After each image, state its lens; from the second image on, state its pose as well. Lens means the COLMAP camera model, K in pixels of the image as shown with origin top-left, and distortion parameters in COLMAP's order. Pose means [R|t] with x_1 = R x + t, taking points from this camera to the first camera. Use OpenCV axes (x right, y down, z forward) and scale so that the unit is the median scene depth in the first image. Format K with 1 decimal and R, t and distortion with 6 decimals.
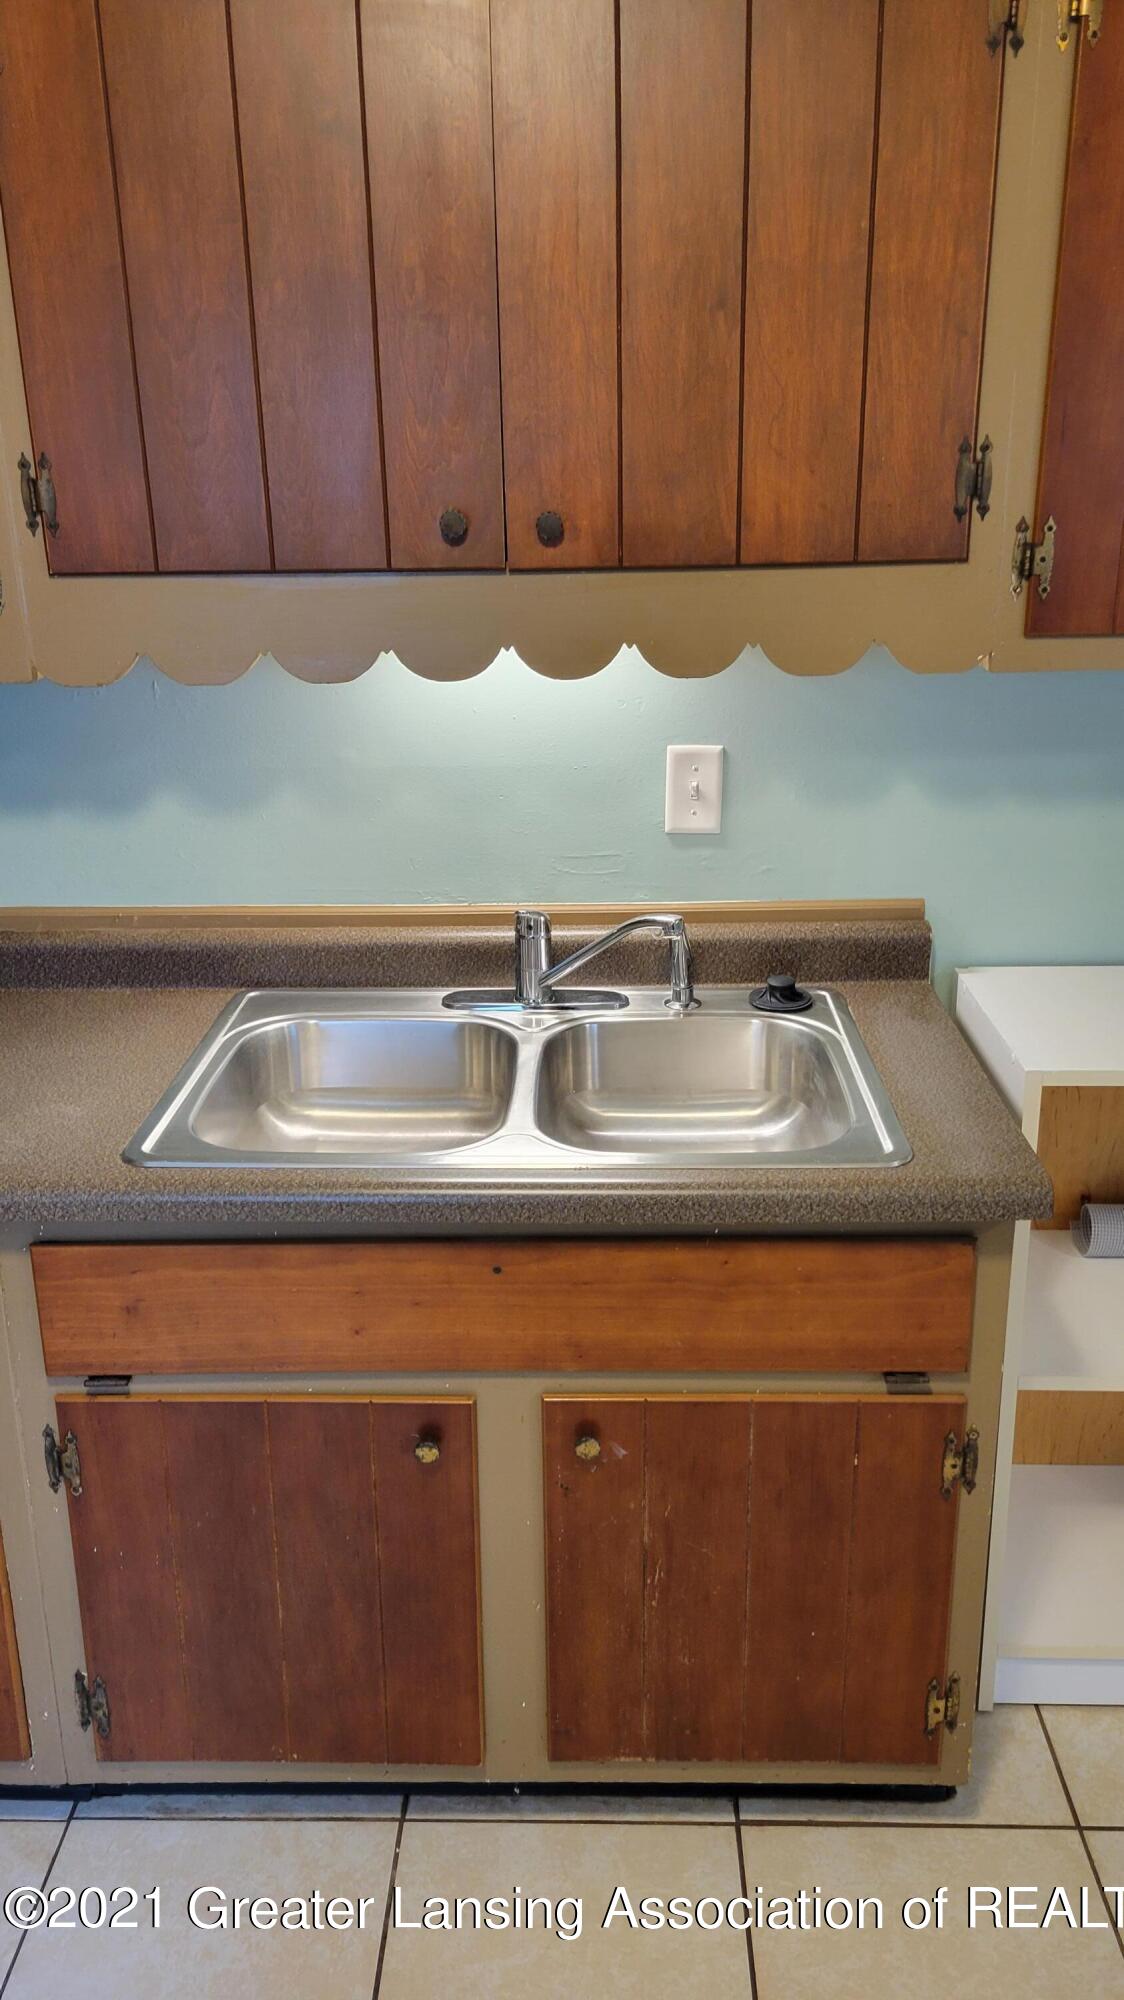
lens RADIAL K [[1480.8, 0, 559.6], [0, 1480.8, 963.4], [0, 0, 1]] dist [0.054324, 0.002490]
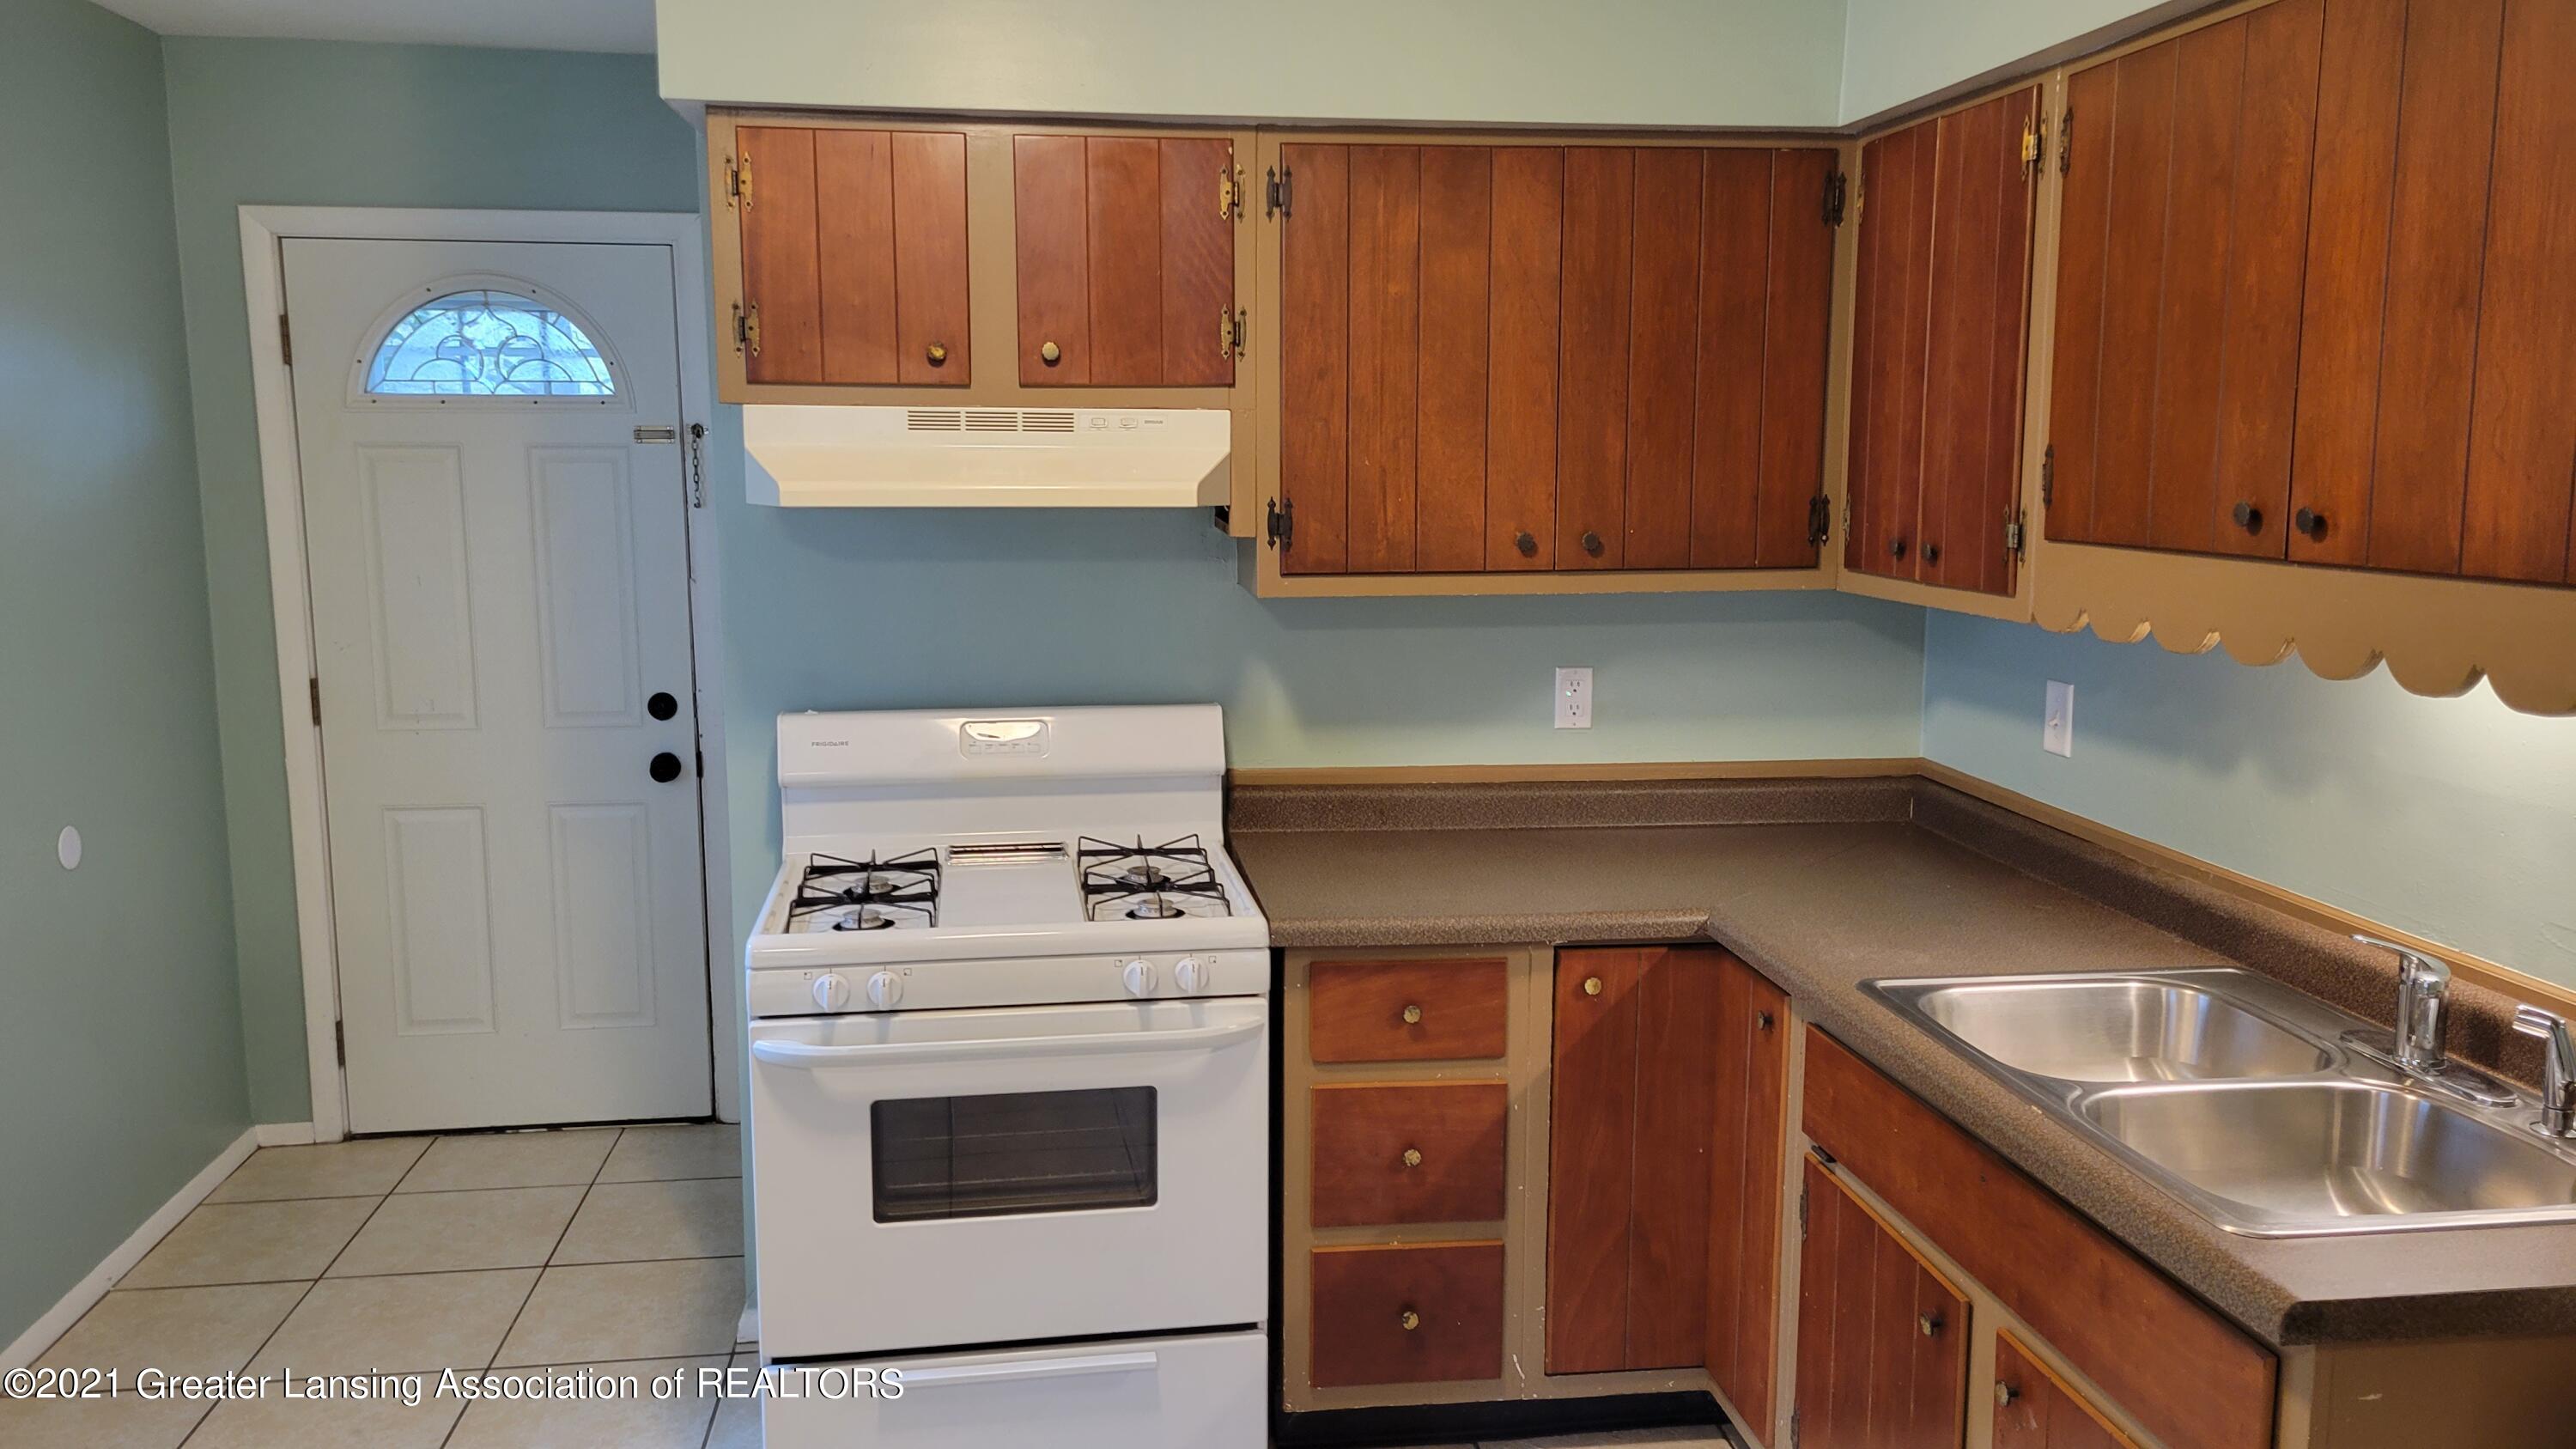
lens RADIAL K [[1907.6, 0, 1288.0], [0, 1907.6, 724.5], [0, 0, 1]] dist [0.054324, 0.002490]
pose [[0.172992, 0.162156, -0.971483, 1.138374], [-0.309414, 0.945365, 0.102699, -0.089409], [0.935060, 0.282824, 0.213714, 0.133686]]
